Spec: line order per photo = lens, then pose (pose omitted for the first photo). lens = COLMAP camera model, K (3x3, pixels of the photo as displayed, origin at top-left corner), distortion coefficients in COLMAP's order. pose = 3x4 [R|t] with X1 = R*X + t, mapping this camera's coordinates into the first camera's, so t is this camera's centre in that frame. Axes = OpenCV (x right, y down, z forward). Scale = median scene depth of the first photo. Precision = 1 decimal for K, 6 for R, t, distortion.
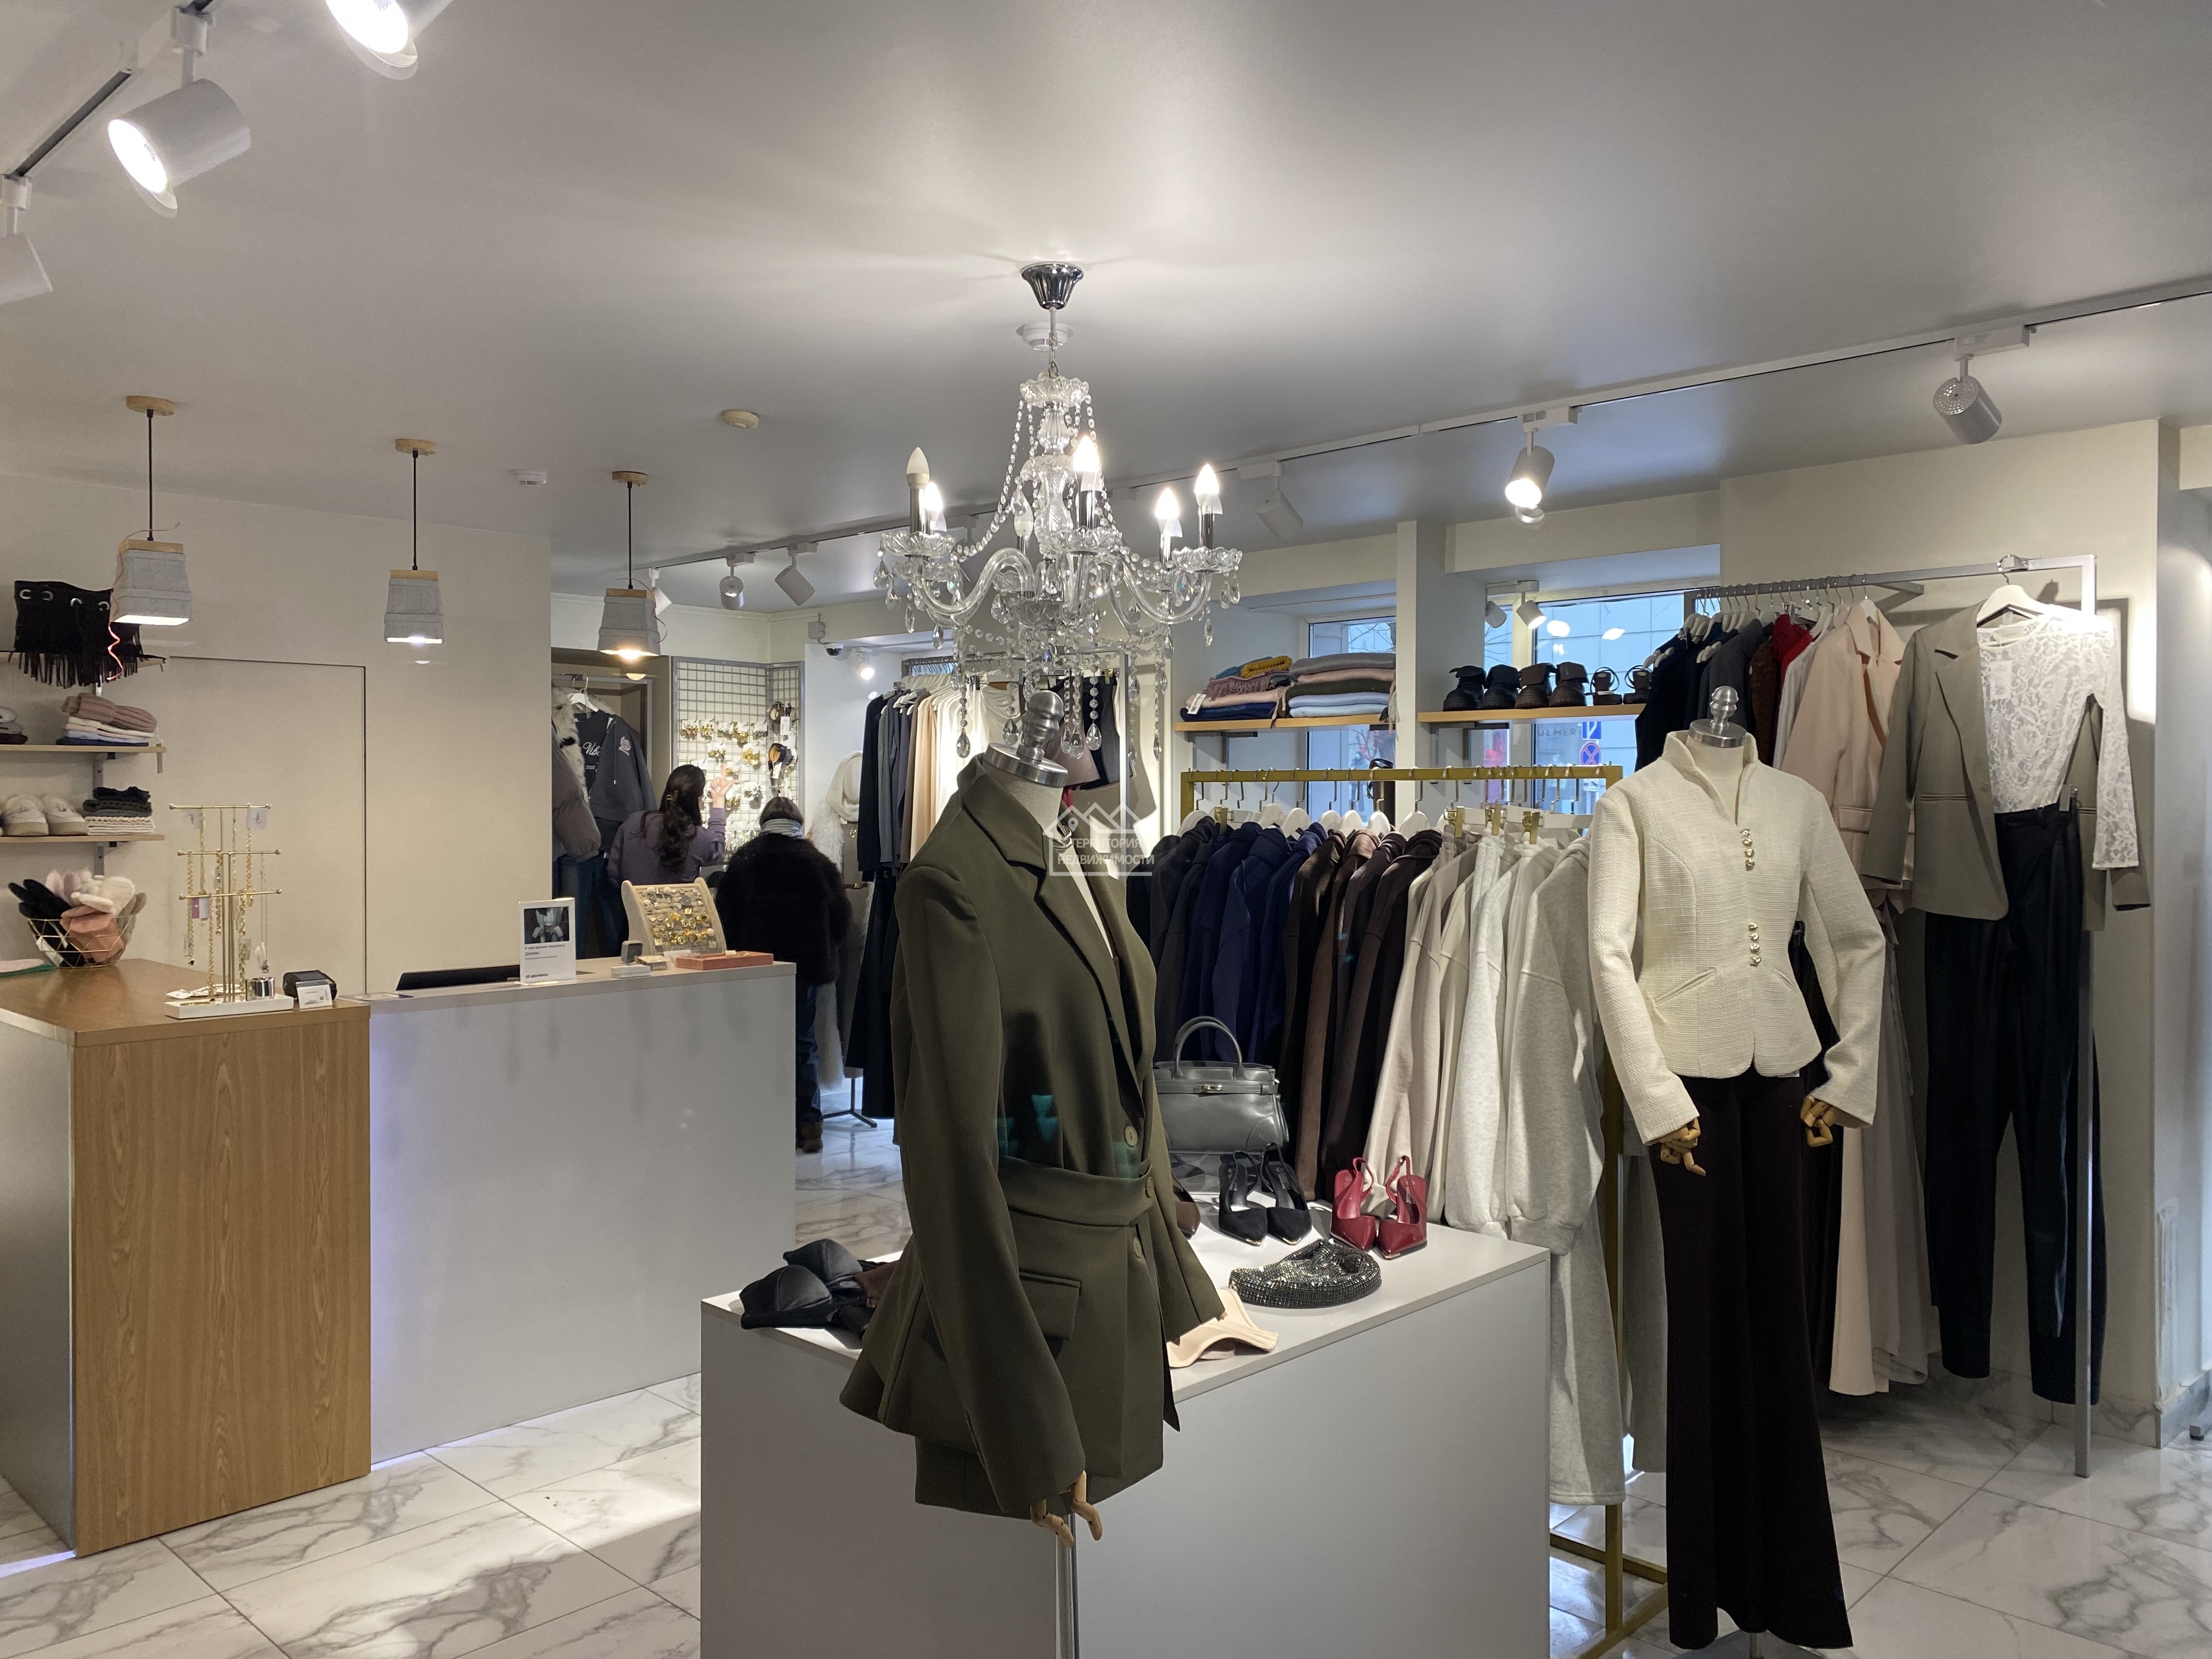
lens RADIAL K [[1676.6, 0, 1113.2], [0, 1676.6, 824.3], [0, 0, 1]] dist [0.048347, -0.002665]
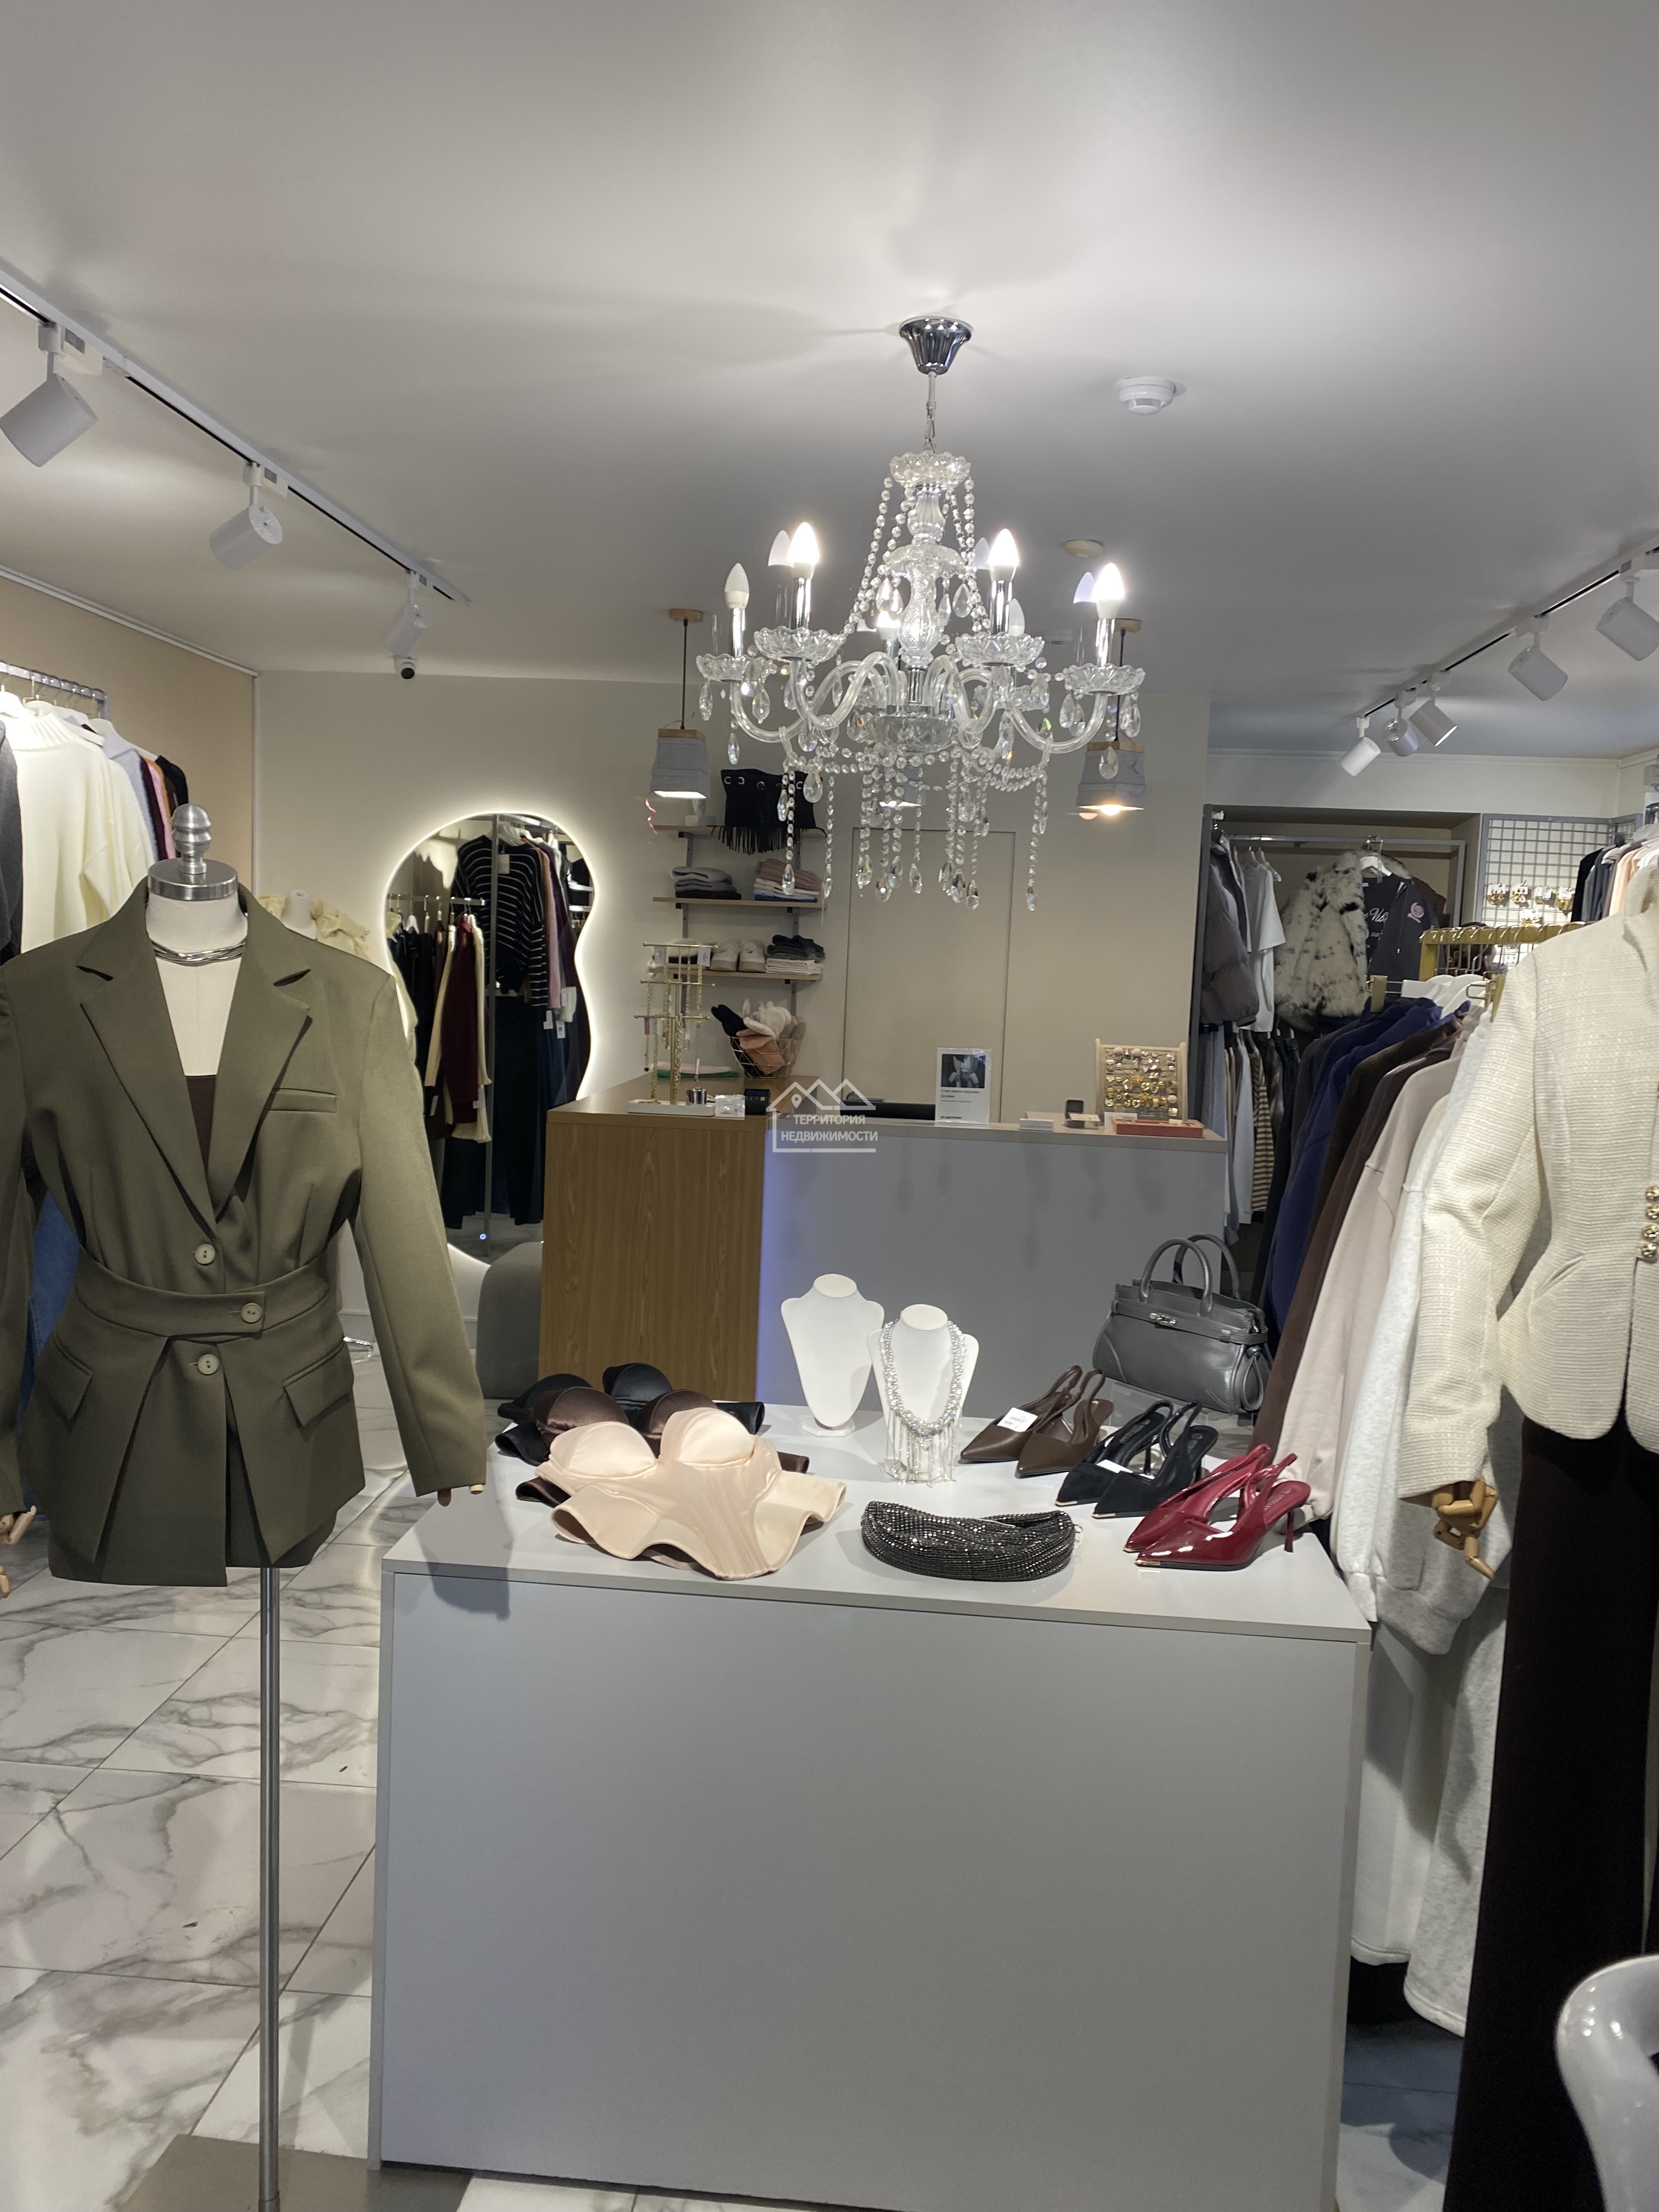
lens RADIAL K [[1676.6, 0, 829.5], [0, 1676.6, 1106.0], [0, 0, 1]] dist [0.048347, -0.002665]
pose [[0.633537, 0.097973, -0.767485, 0.404817], [-0.052131, 0.995101, 0.083997, -0.002273], [0.771954, -0.013206, 0.635541, 0.260471]]
